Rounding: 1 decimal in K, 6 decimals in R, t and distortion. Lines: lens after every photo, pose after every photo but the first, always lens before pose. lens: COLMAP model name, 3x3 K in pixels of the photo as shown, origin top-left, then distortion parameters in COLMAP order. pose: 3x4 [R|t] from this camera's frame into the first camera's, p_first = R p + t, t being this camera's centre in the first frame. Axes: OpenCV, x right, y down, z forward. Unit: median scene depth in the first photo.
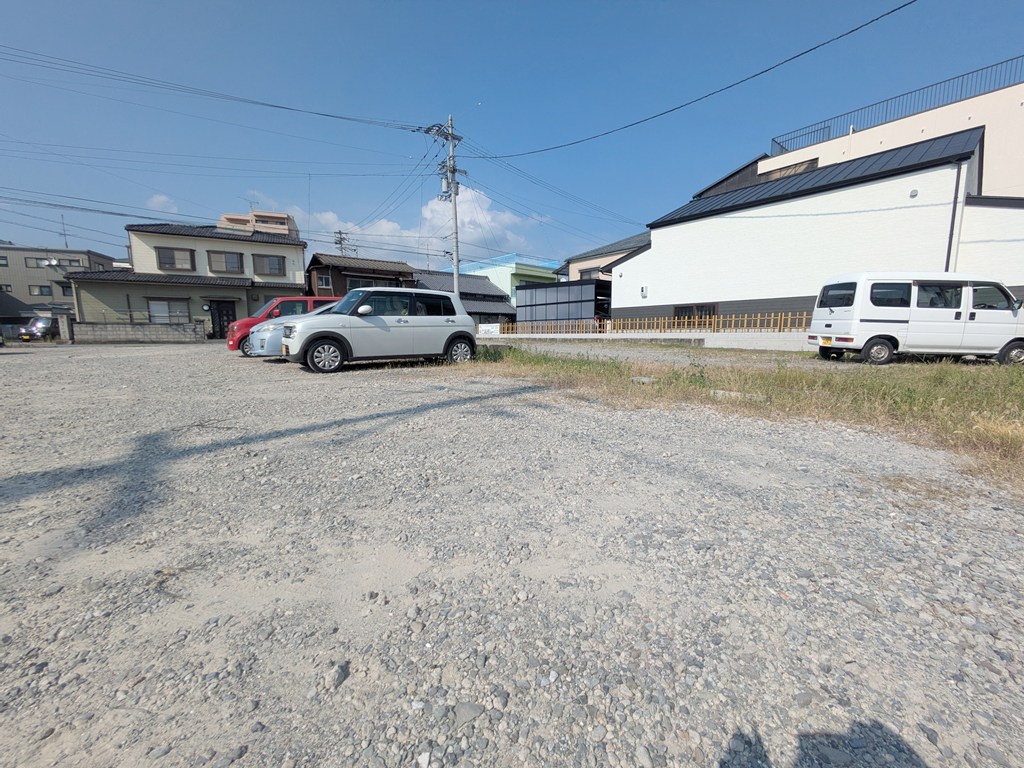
lens RADIAL K [[408.0, 0, 512.2], [0, 408.0, 381.4], [0, 0, 1]] dist [-0.003969, 0.002636]
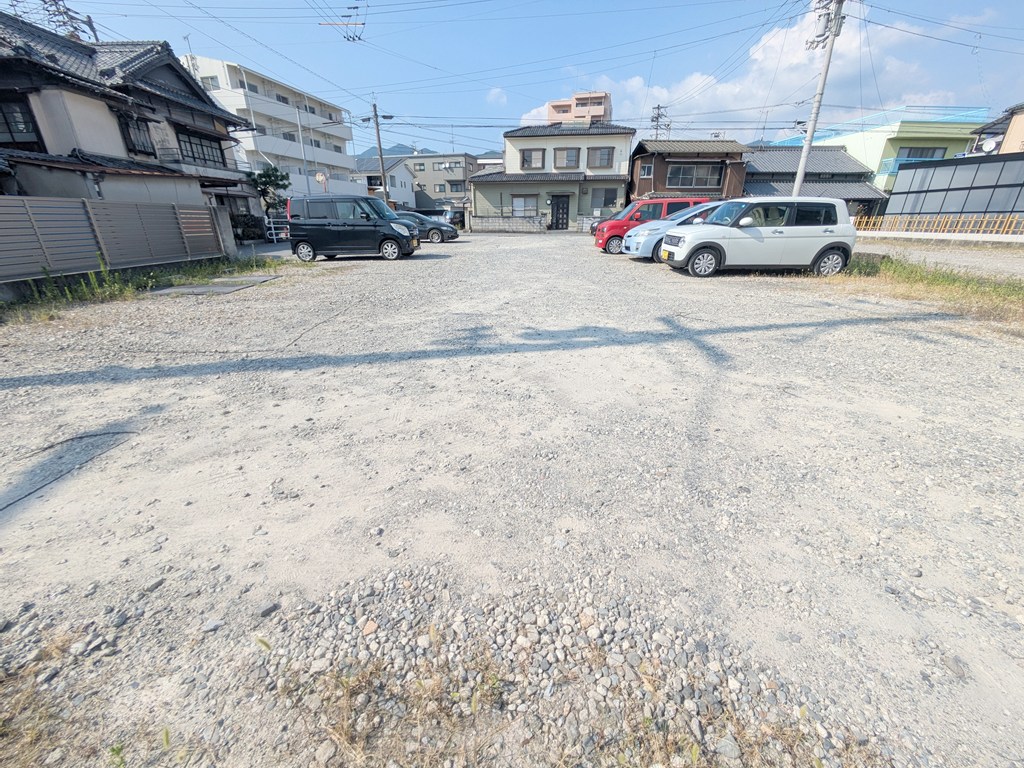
lens RADIAL K [[408.0, 0, 508.4], [0, 408.0, 383.9], [0, 0, 1]] dist [-0.003969, 0.002636]
pose [[0.790667, 0.233924, -0.565797, -0.044681], [-0.075989, 0.954480, 0.288432, -0.007530], [0.607513, -0.185059, 0.772452, -0.110248]]
